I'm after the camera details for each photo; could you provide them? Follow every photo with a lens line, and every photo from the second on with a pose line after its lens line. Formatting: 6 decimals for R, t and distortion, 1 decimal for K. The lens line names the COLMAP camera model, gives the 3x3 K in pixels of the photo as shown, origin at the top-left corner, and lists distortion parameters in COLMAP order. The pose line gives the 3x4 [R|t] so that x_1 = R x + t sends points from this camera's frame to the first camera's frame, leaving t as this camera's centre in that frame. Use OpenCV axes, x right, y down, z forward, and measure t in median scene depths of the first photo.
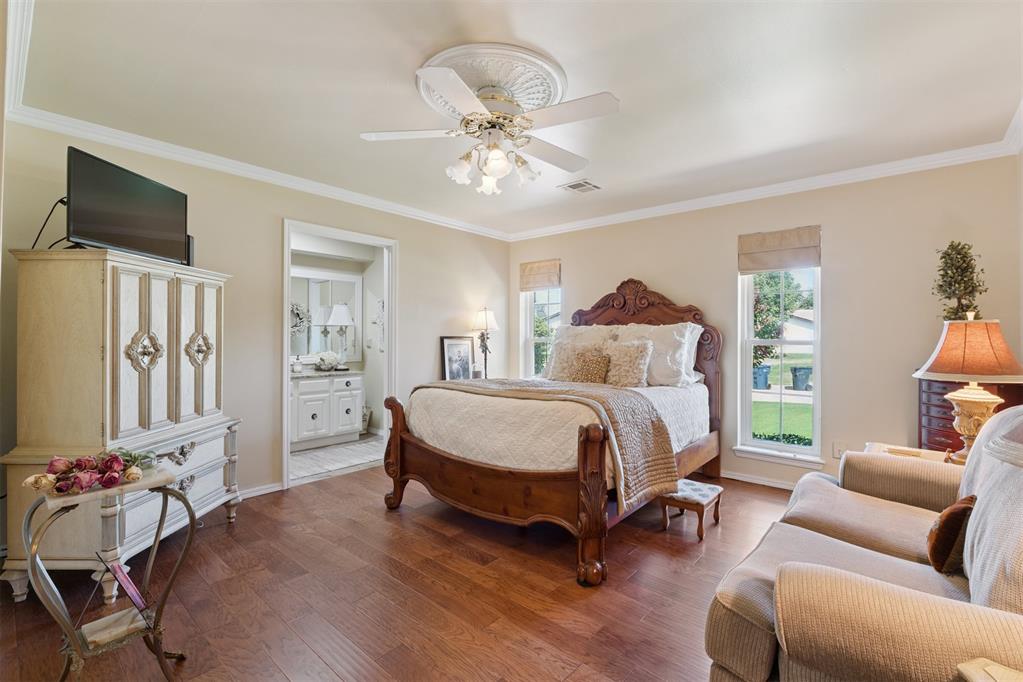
lens RADIAL K [[453.2, 0, 517.9], [0, 453.2, 336.5], [0, 0, 1]] dist [-0.011005, -0.000268]
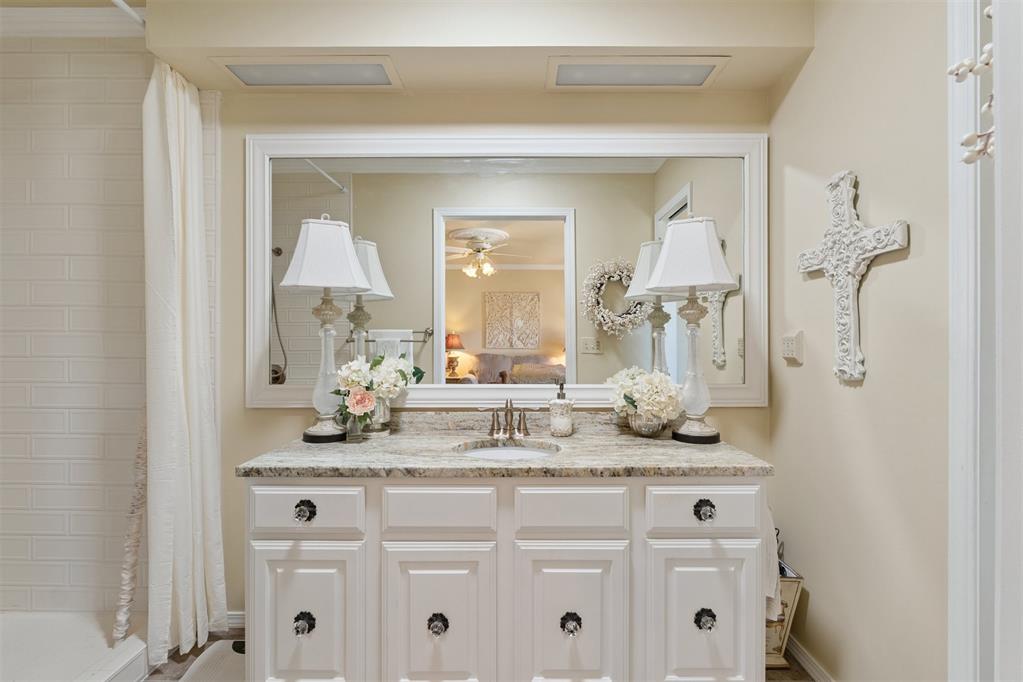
lens RADIAL K [[453.2, 0, 517.9], [0, 453.2, 336.5], [0, 0, 1]] dist [-0.011005, -0.000268]
pose [[0.645543, -0.010268, -0.763655, -0.236550], [0.012326, 0.999919, -0.003025, 0.006623], [0.763624, -0.007460, 0.645618, 0.721065]]
